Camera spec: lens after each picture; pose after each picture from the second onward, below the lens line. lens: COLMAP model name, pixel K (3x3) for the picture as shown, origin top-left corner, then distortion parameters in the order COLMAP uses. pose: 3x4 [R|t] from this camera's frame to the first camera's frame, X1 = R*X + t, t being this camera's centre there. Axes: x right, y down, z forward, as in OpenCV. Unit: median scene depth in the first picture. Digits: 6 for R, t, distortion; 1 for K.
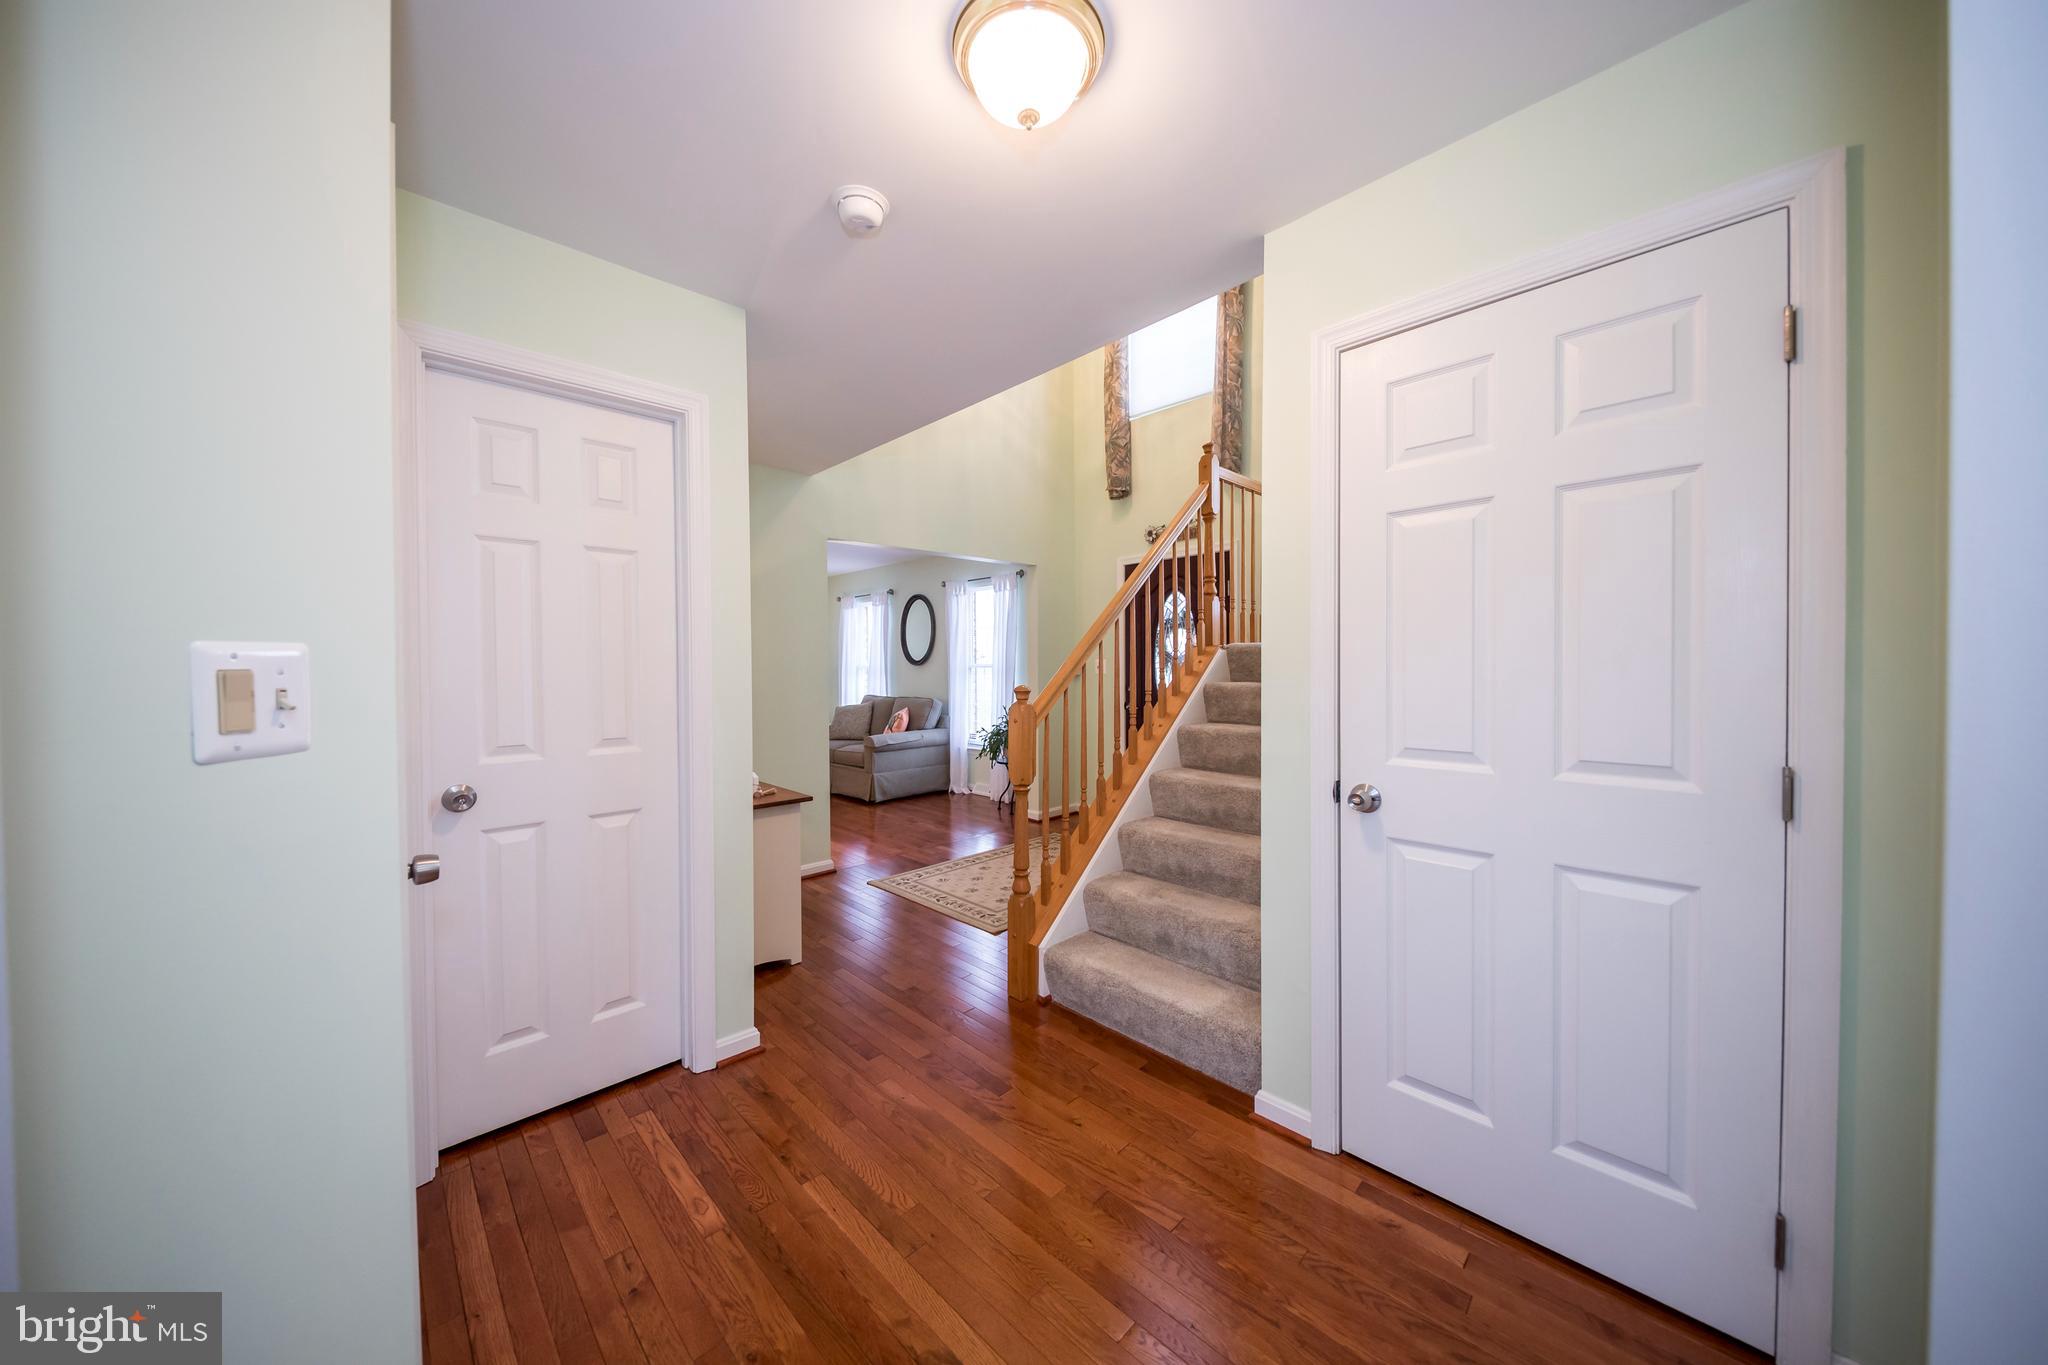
lens RADIAL K [[677.1, 0, 1024.0], [0, 677.1, 682.5], [0, 0, 1]] dist [-0.000526, -0.000045]
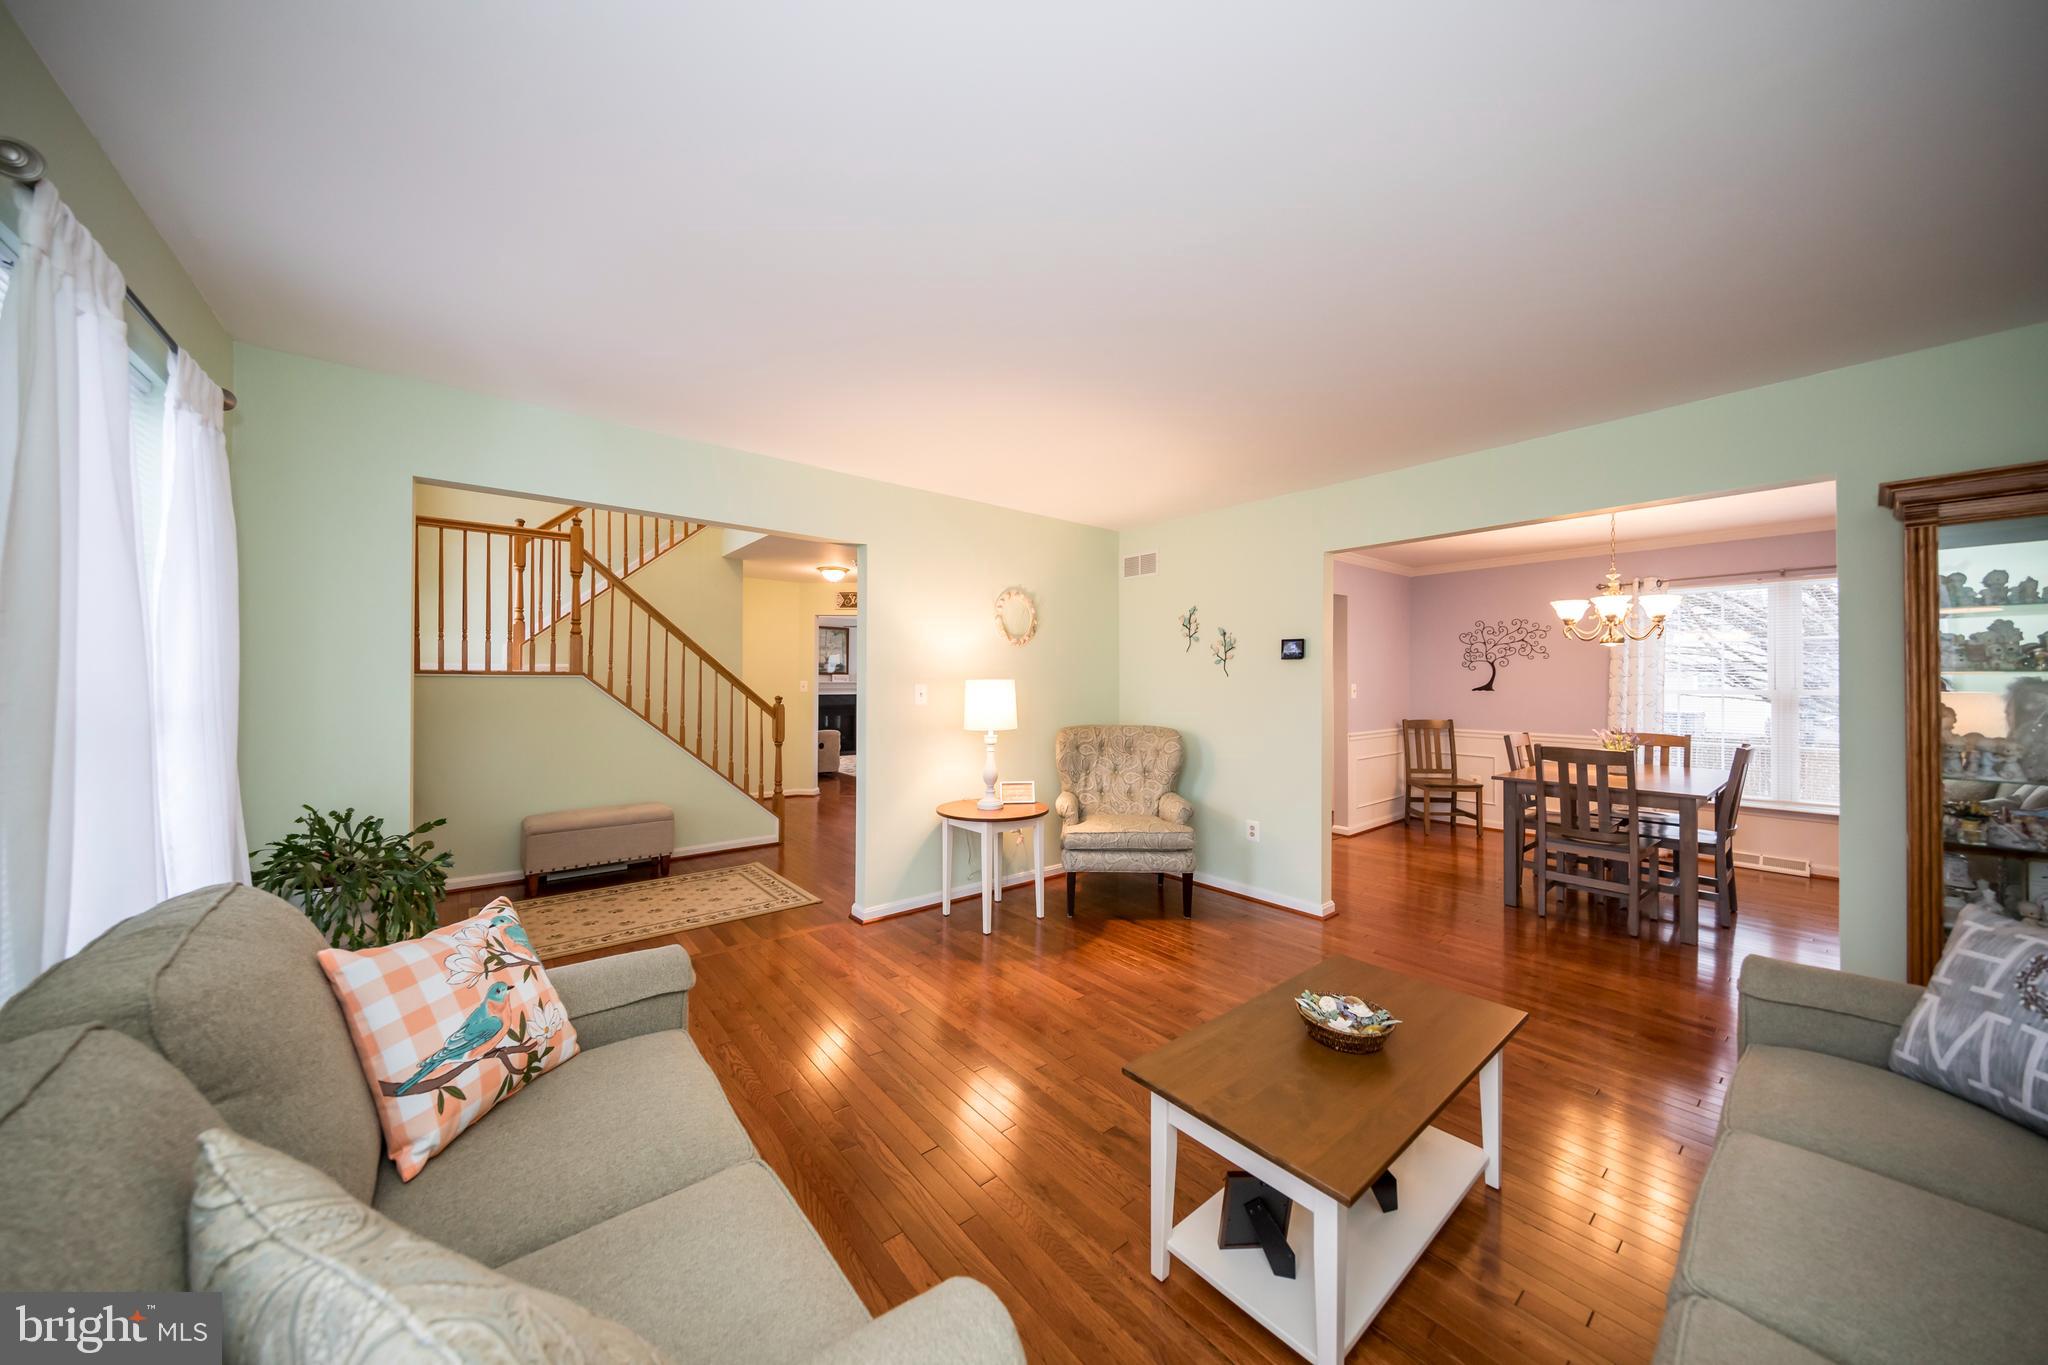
lens RADIAL K [[686.8, 0, 1039.5], [0, 686.8, 676.1], [0, 0, 1]] dist [-0.000346, -0.000050]
pose [[-0.997712, -0.000229, 0.067612, -0.398677], [0.001287, 0.999749, 0.022371, -0.042039], [-0.067601, 0.022407, -0.997461, 1.272541]]
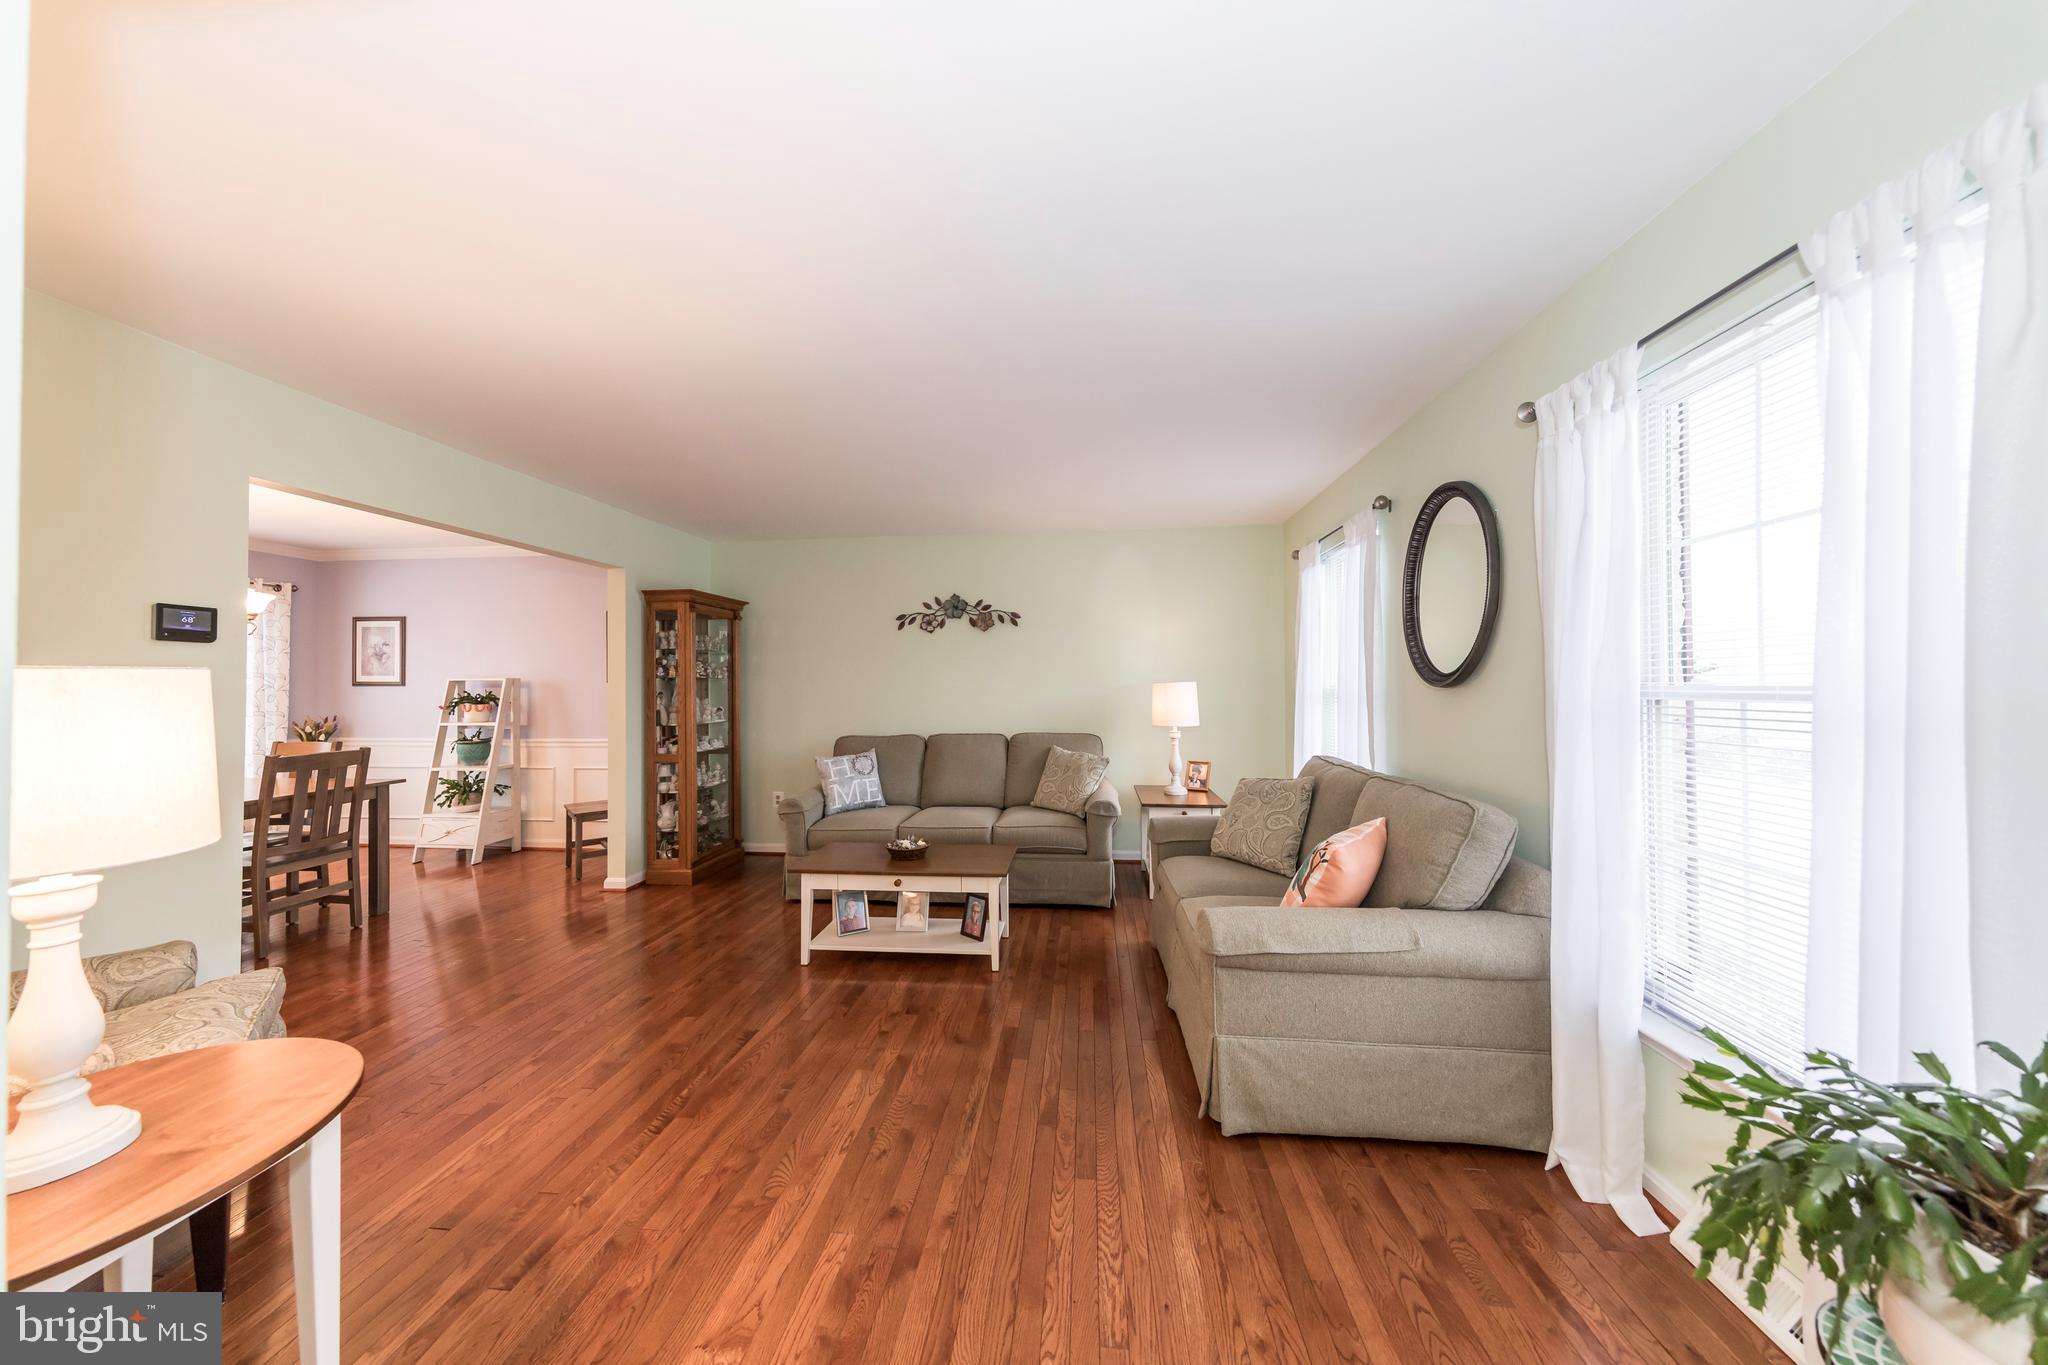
lens RADIAL K [[645.0, 0, 1024.3], [0, 645.0, 675.7], [0, 0, 1]] dist [0.007077, -0.001236]
pose [[0.643930, -0.009995, -0.765020, -0.049884], [-0.014469, 0.999577, -0.025238, -0.022497], [0.764948, 0.027321, 0.643512, 0.730595]]
